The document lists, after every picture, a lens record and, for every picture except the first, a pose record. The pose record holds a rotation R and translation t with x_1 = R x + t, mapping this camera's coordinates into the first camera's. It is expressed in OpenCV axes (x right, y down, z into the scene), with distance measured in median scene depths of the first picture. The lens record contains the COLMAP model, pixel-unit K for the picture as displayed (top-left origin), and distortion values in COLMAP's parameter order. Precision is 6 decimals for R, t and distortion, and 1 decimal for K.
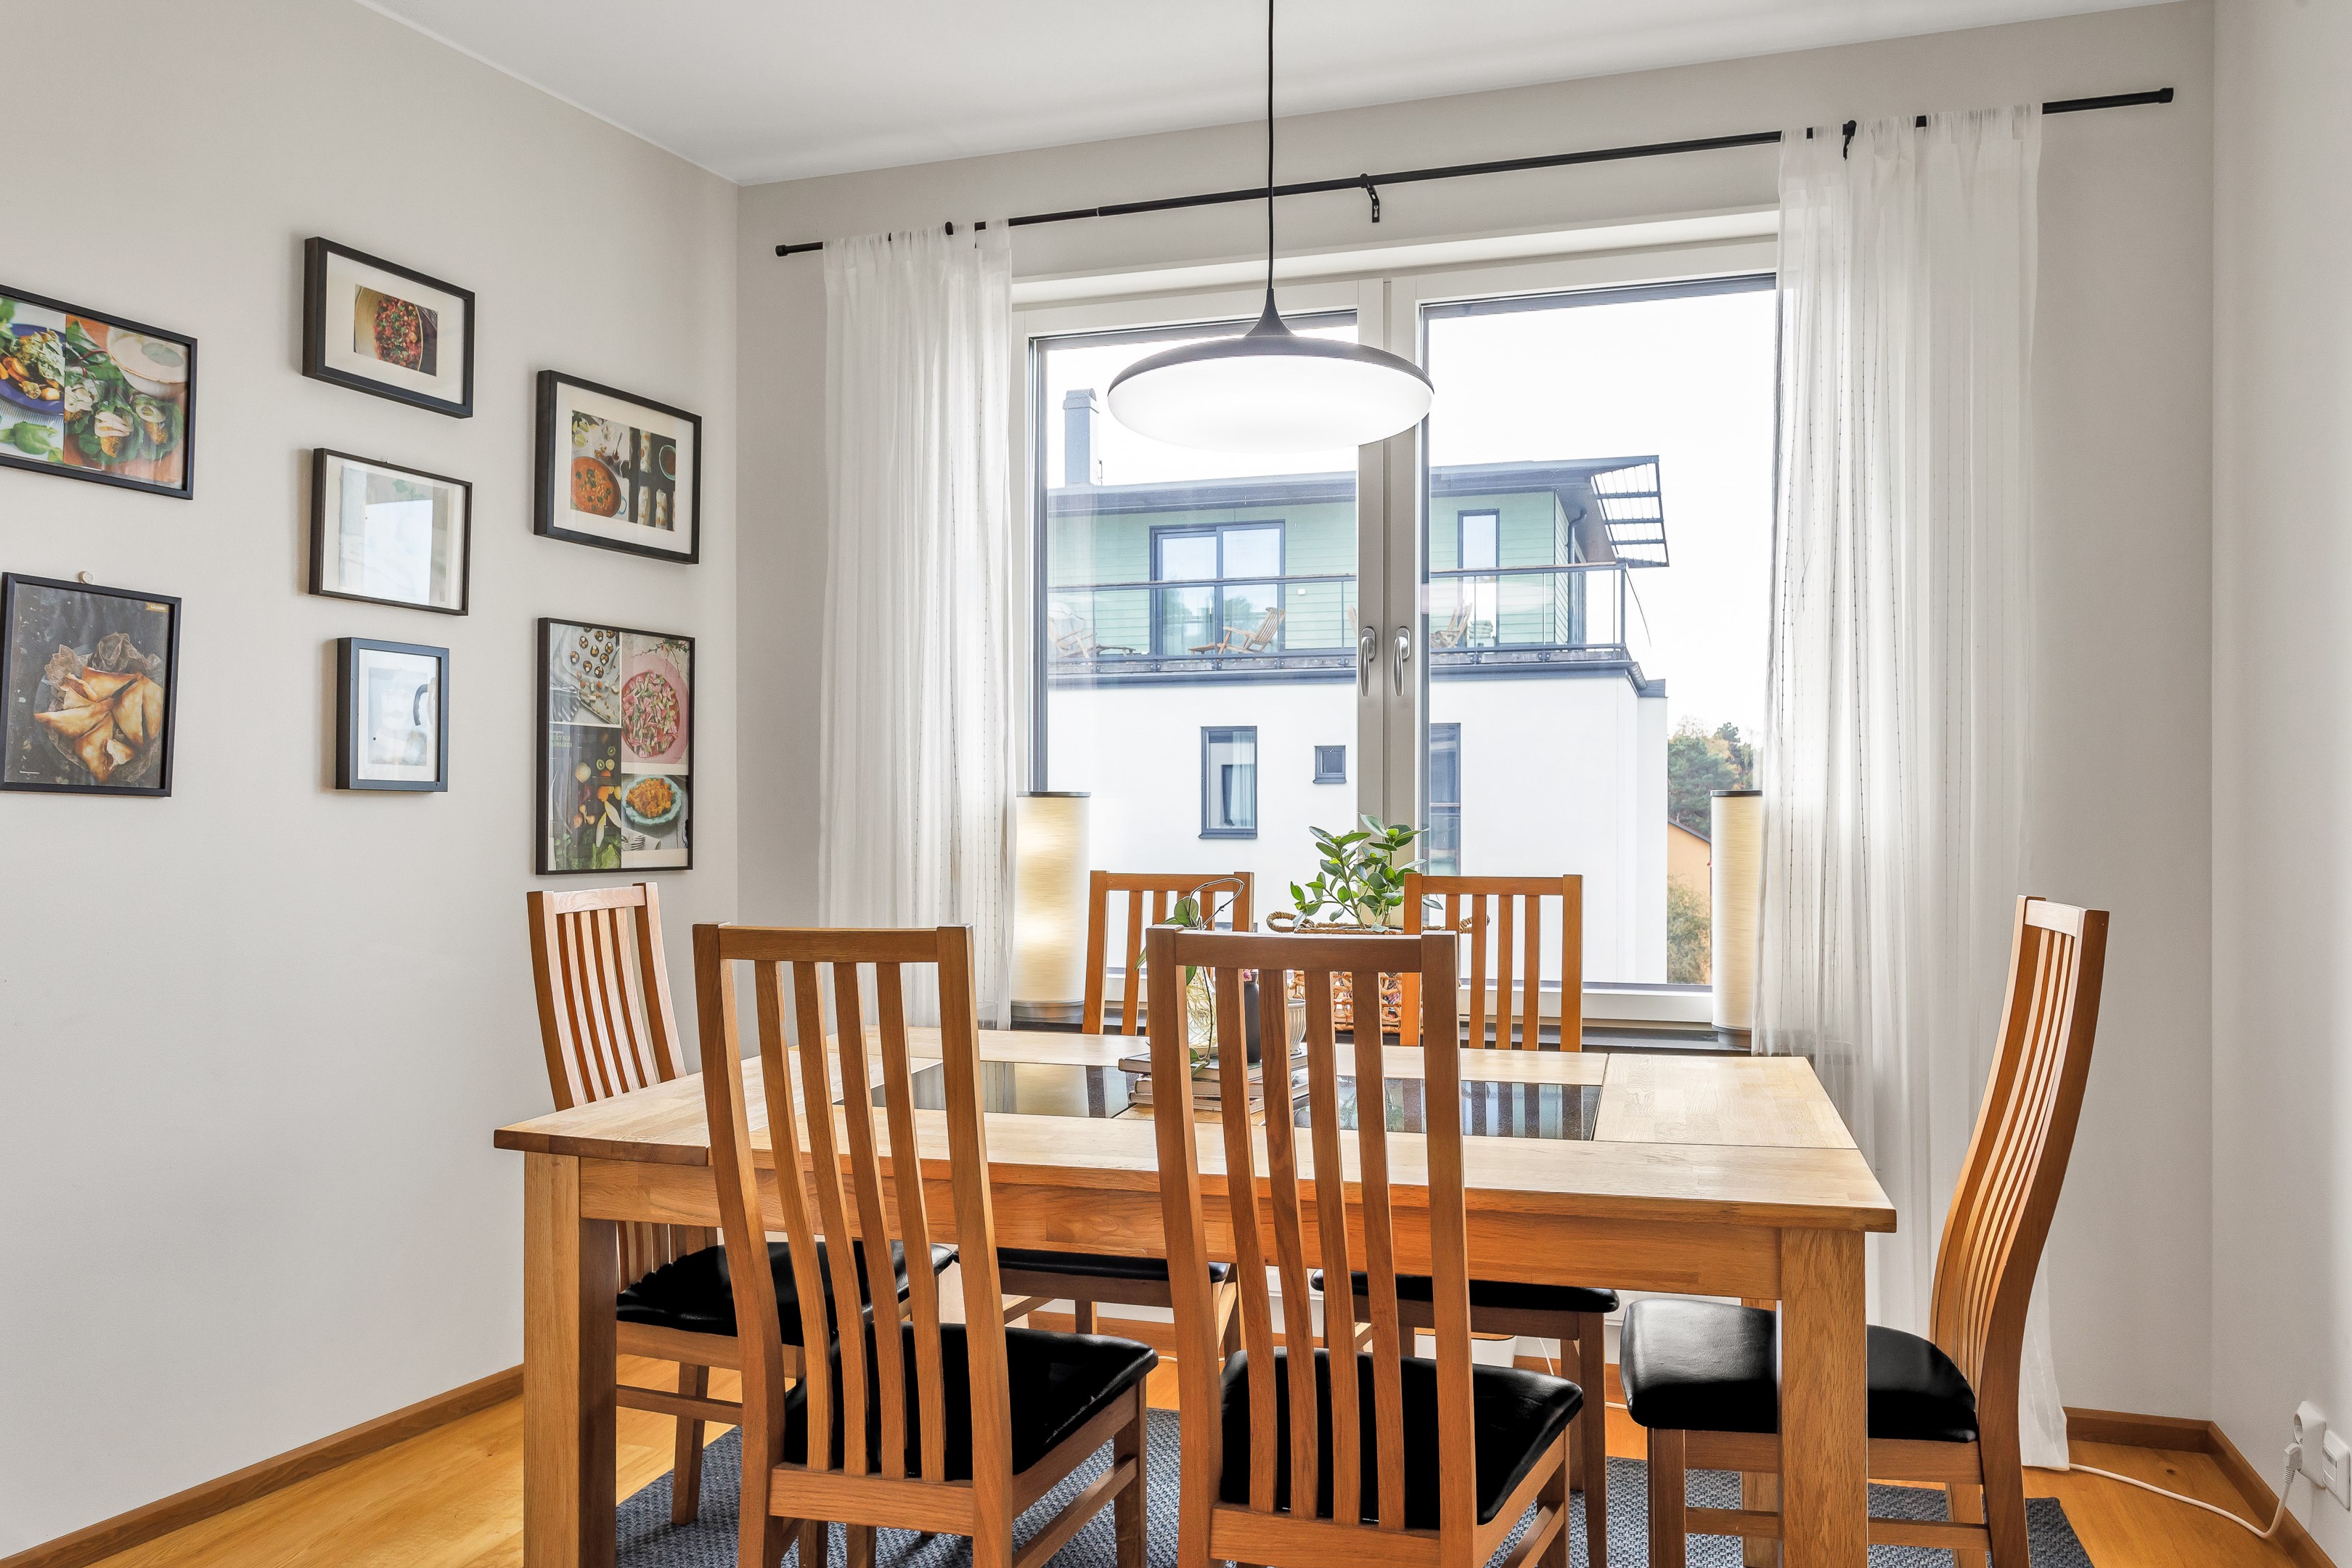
lens RADIAL K [[1683.5, 0, 1183.9], [0, 1683.5, 787.8], [0, 0, 1]] dist [0.003678, 0.000031]
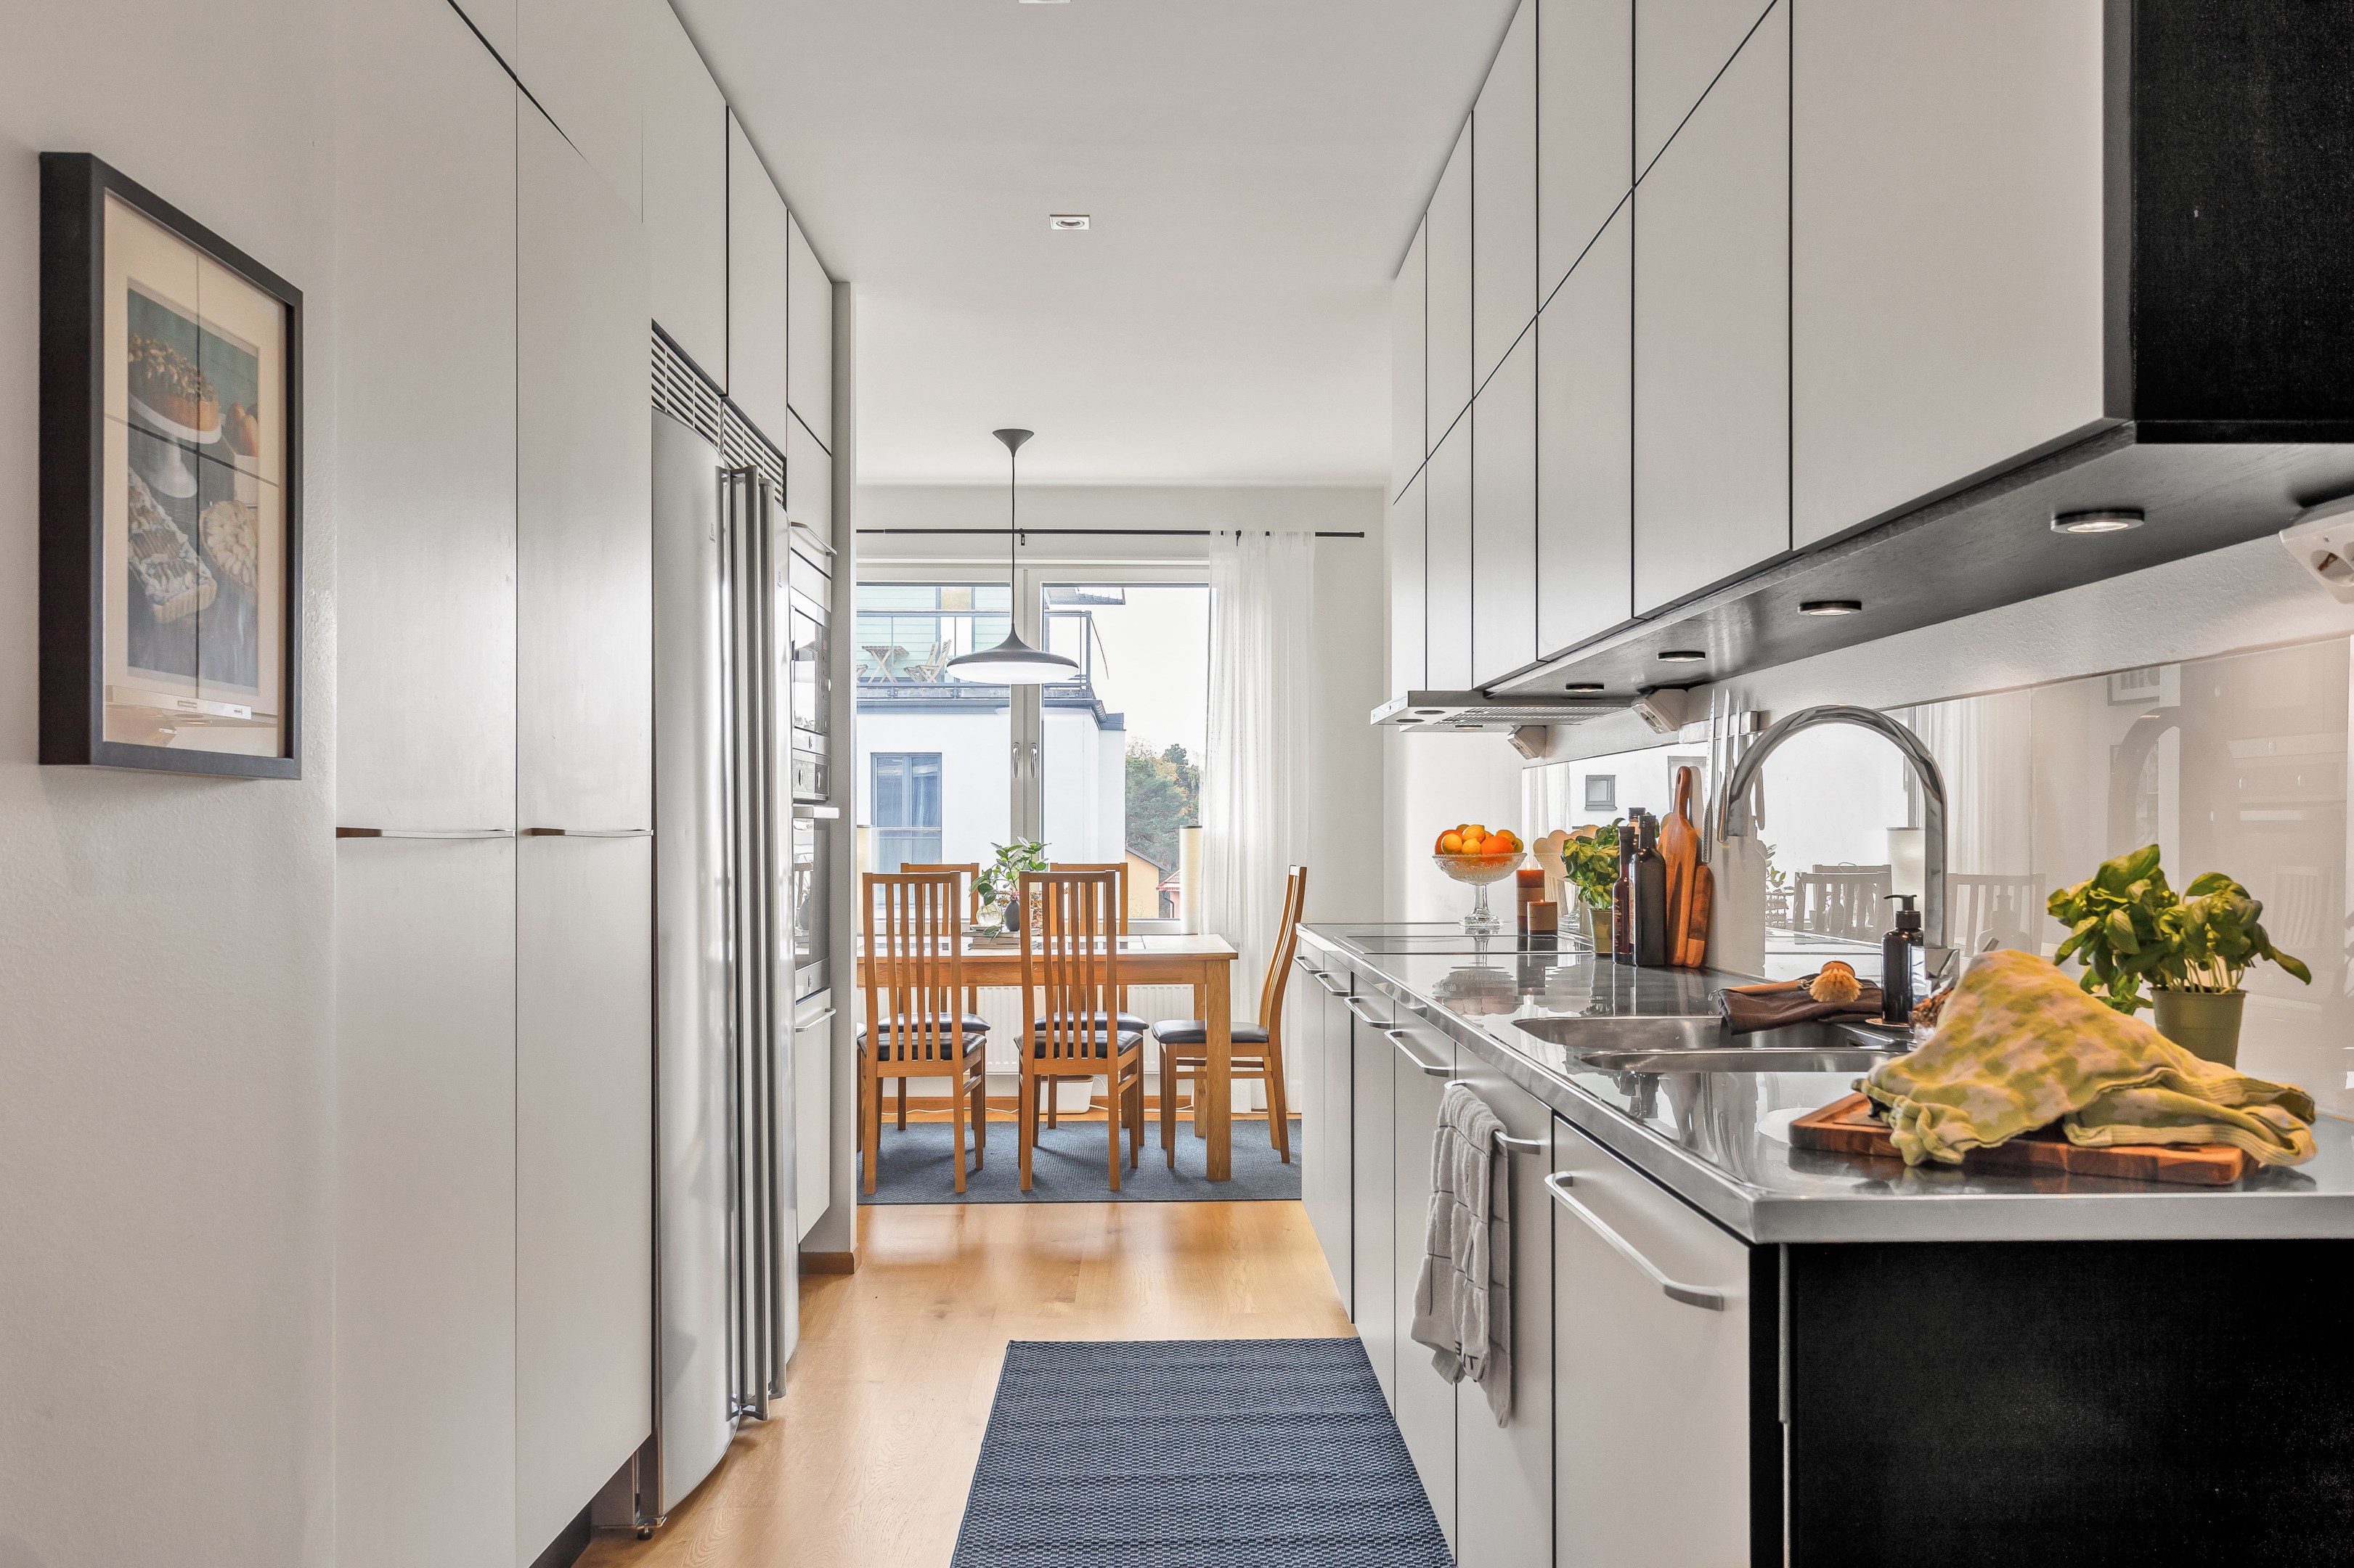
lens RADIAL K [[1867.1, 0, 1180.8], [0, 1867.1, 792.8], [0, 0, 1]] dist [0.012132, 0.003286]
pose [[0.950688, 0.004127, 0.310122, -0.407223], [-0.001201, 0.999953, -0.009623, -0.015605], [-0.310147, 0.008776, 0.950648, -1.213349]]
